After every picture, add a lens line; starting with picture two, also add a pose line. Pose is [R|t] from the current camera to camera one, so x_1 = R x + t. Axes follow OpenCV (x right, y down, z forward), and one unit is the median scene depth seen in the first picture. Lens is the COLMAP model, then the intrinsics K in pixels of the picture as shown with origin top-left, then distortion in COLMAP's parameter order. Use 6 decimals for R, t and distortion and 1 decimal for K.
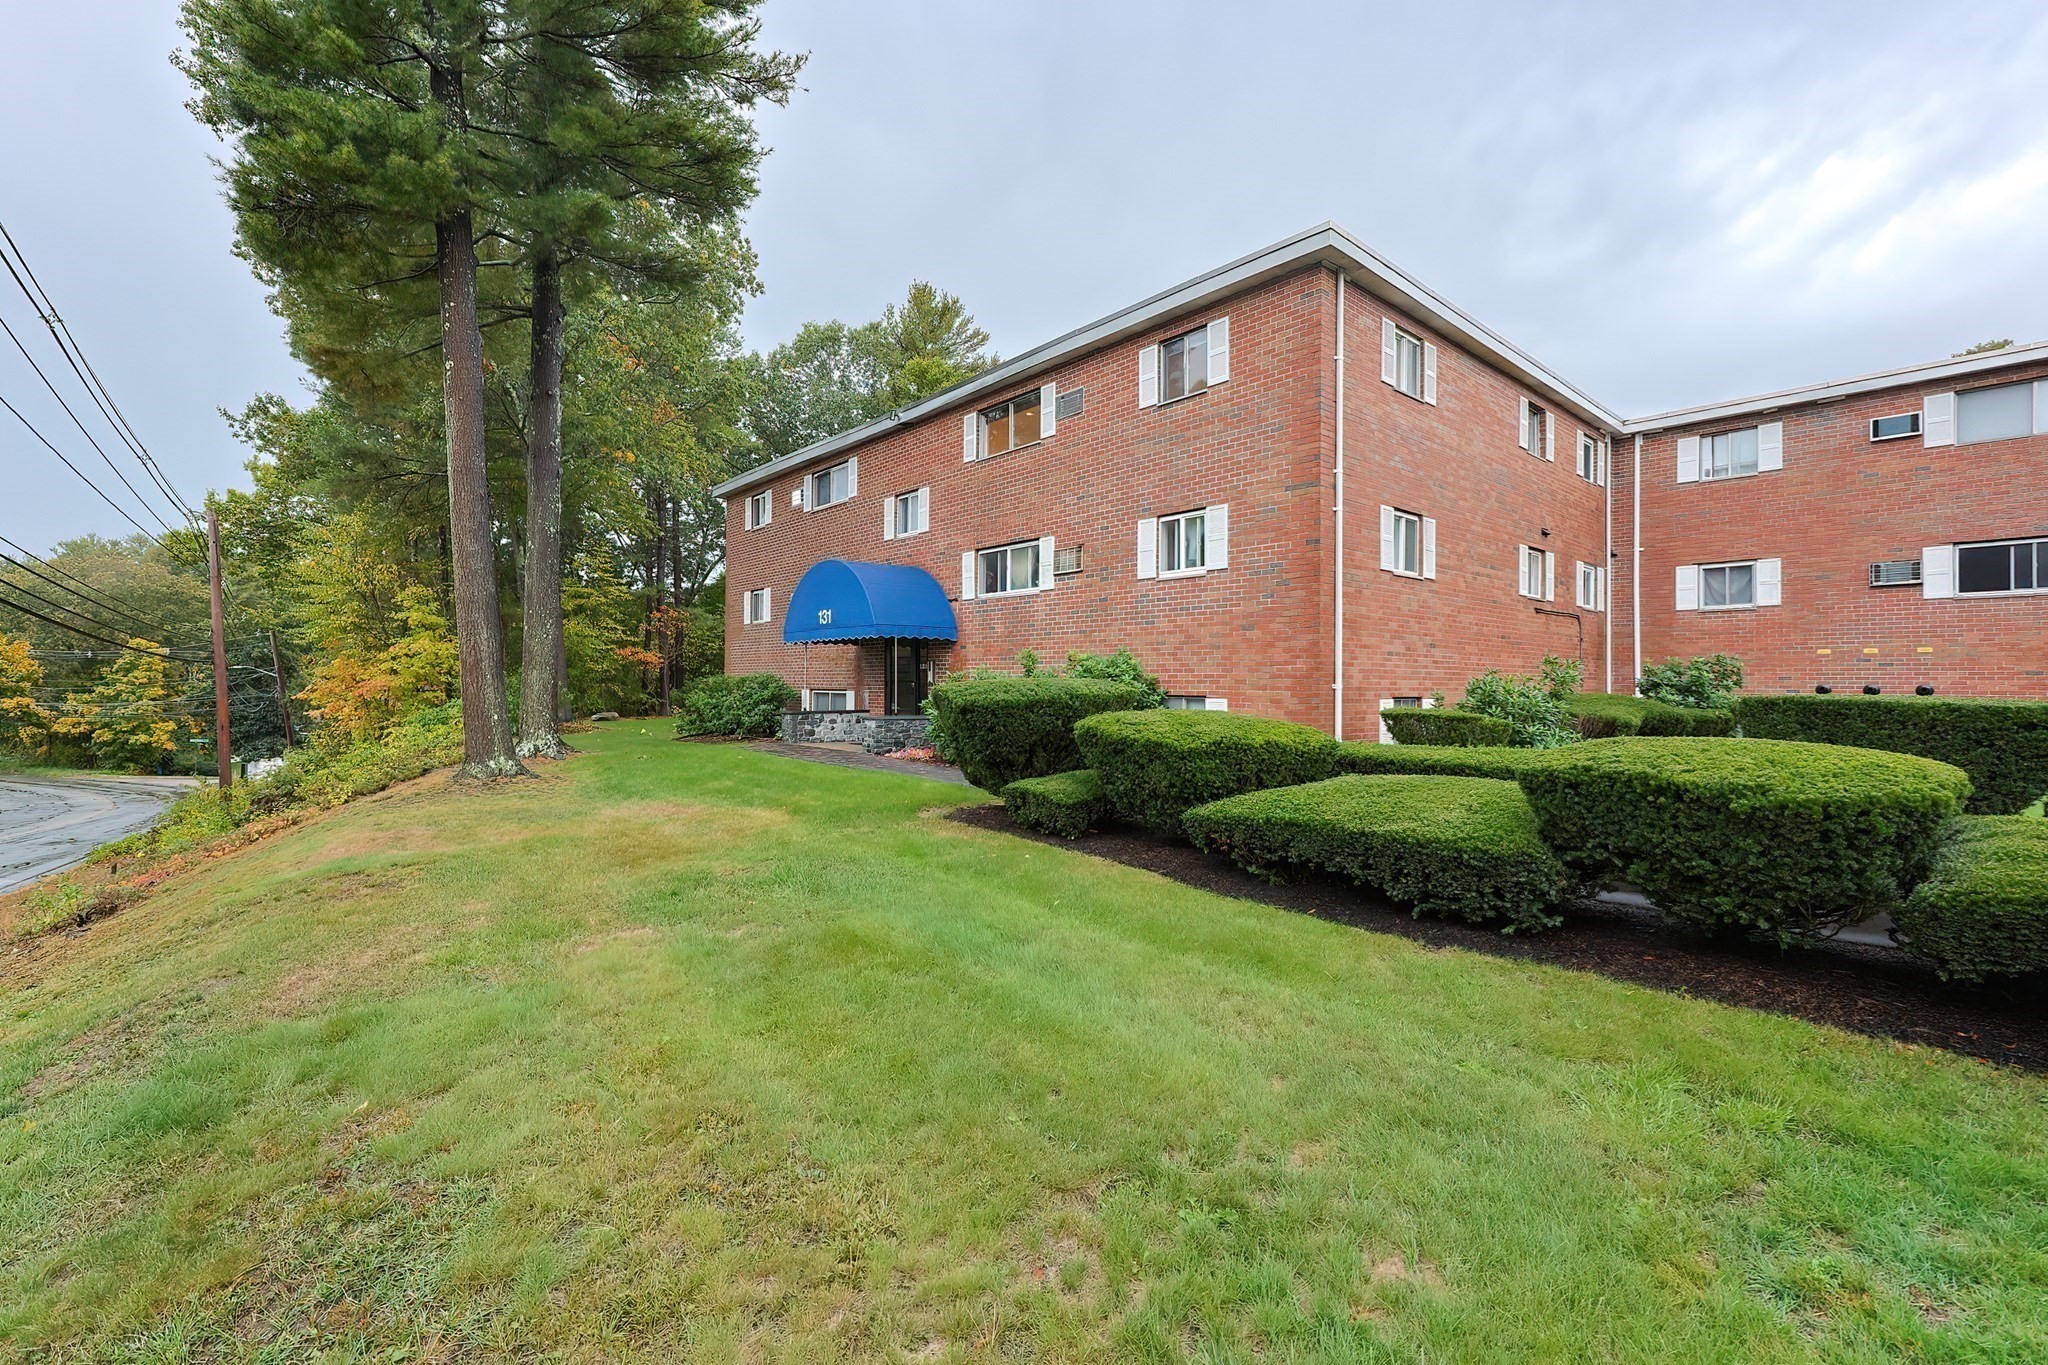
lens RADIAL K [[793.4, 0, 1024.0], [0, 793.4, 682.5], [0, 0, 1]] dist [-0.000470, -0.000128]
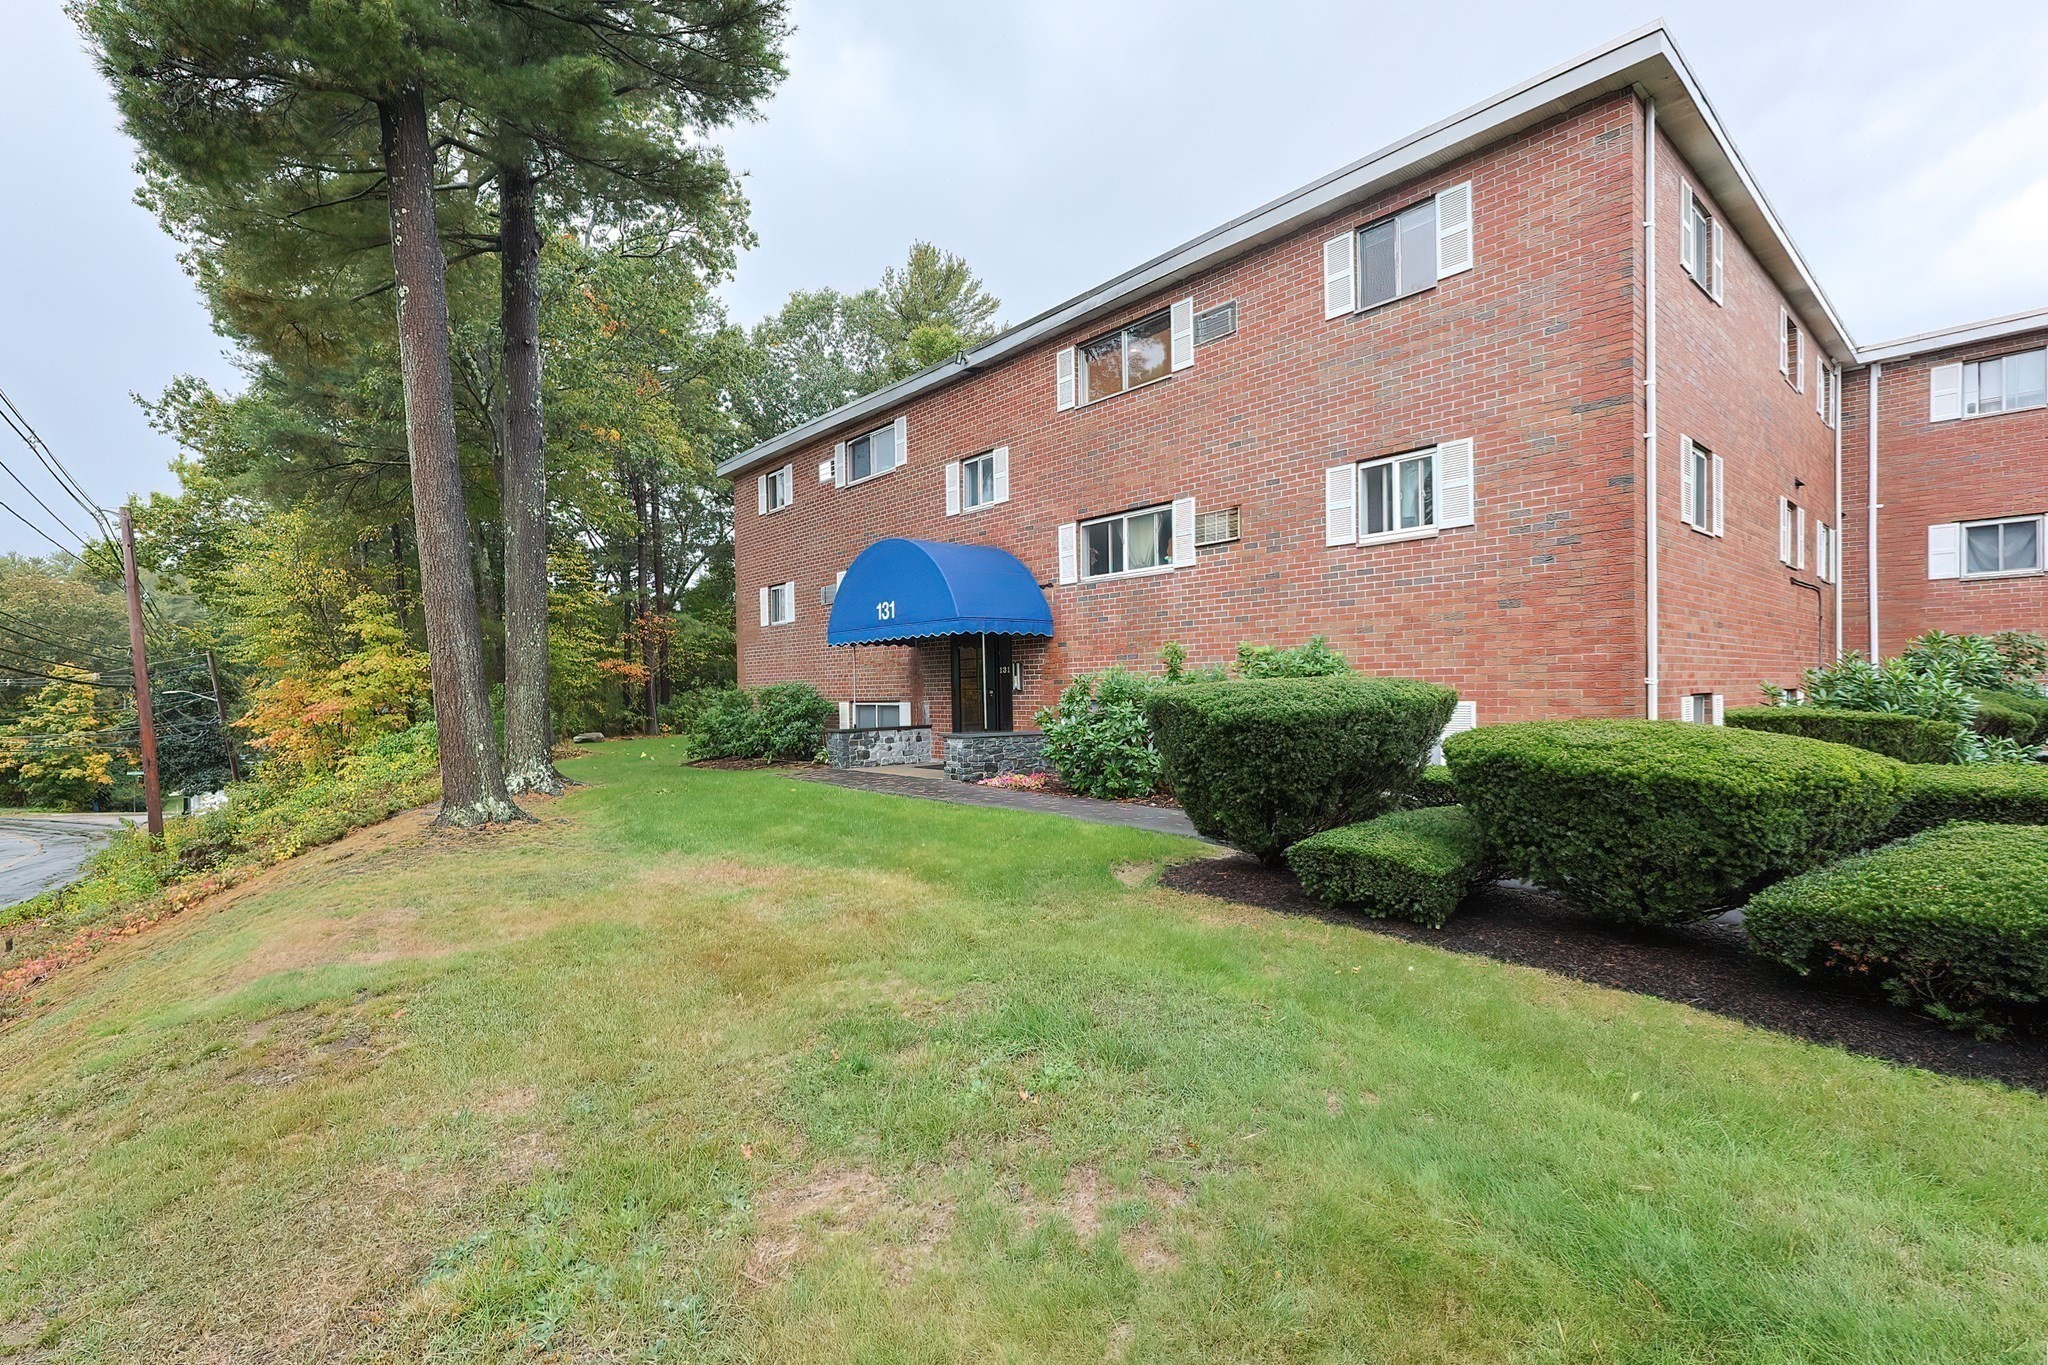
lens RADIAL K [[838.0, 0, 1024.5], [0, 838.0, 708.3], [0, 0, 1]] dist [-0.003095, -0.000018]
pose [[0.999672, -0.023920, 0.009108, -0.114750], [0.023703, 0.999448, 0.023281, -0.000659], [-0.009660, -0.023057, 0.999687, 0.143667]]
